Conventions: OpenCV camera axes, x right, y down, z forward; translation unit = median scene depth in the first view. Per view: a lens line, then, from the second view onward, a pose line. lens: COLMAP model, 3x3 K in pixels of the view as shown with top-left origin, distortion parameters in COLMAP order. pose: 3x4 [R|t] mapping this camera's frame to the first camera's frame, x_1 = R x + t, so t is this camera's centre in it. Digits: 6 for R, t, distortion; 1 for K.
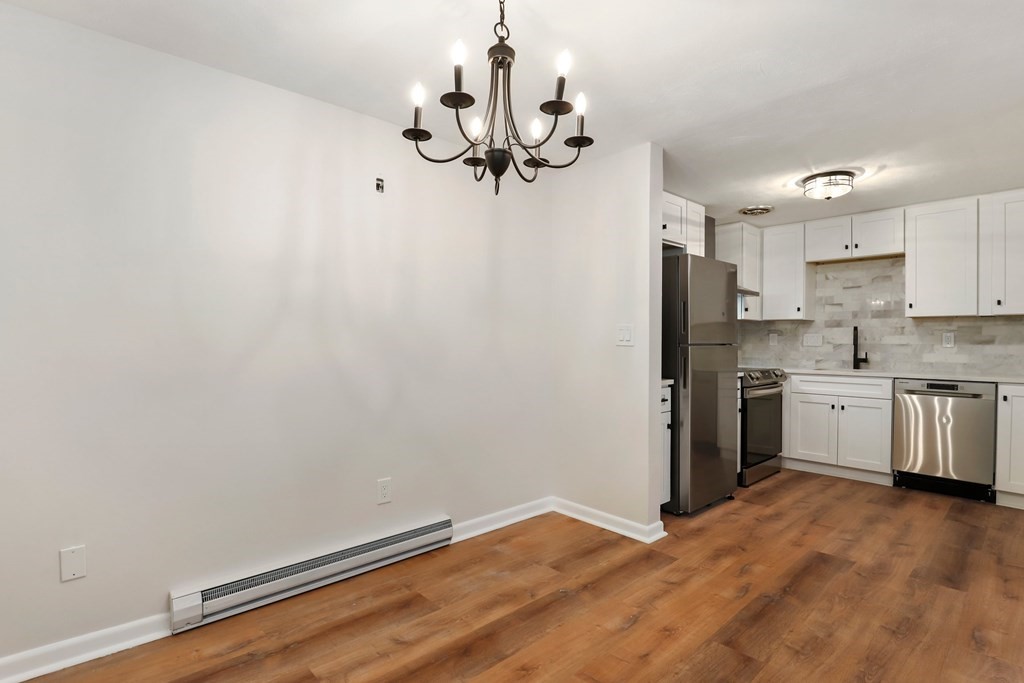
lens RADIAL K [[486.7, 0, 504.1], [0, 486.7, 343.2], [0, 0, 1]] dist [-0.014296, 0.000202]
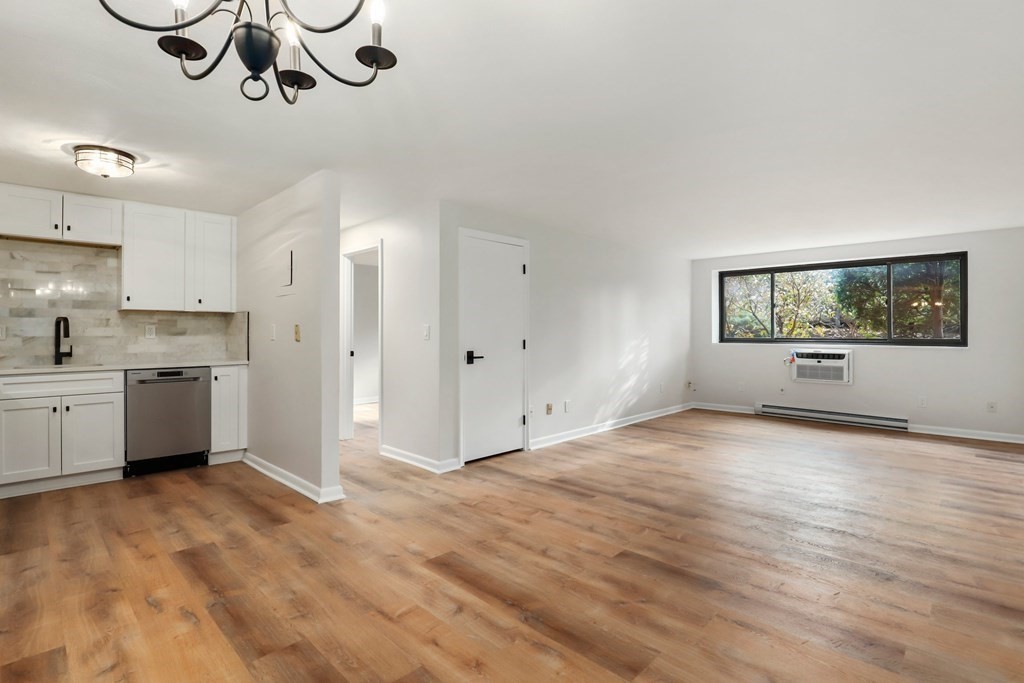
lens RADIAL K [[486.7, 0, 507.3], [0, 486.7, 331.7], [0, 0, 1]] dist [-0.014296, 0.000202]
pose [[-0.012868, -0.002406, 0.999914, -0.198468], [0.008492, 0.999961, 0.002515, -0.003004], [-0.999881, 0.008523, -0.012847, 0.214301]]
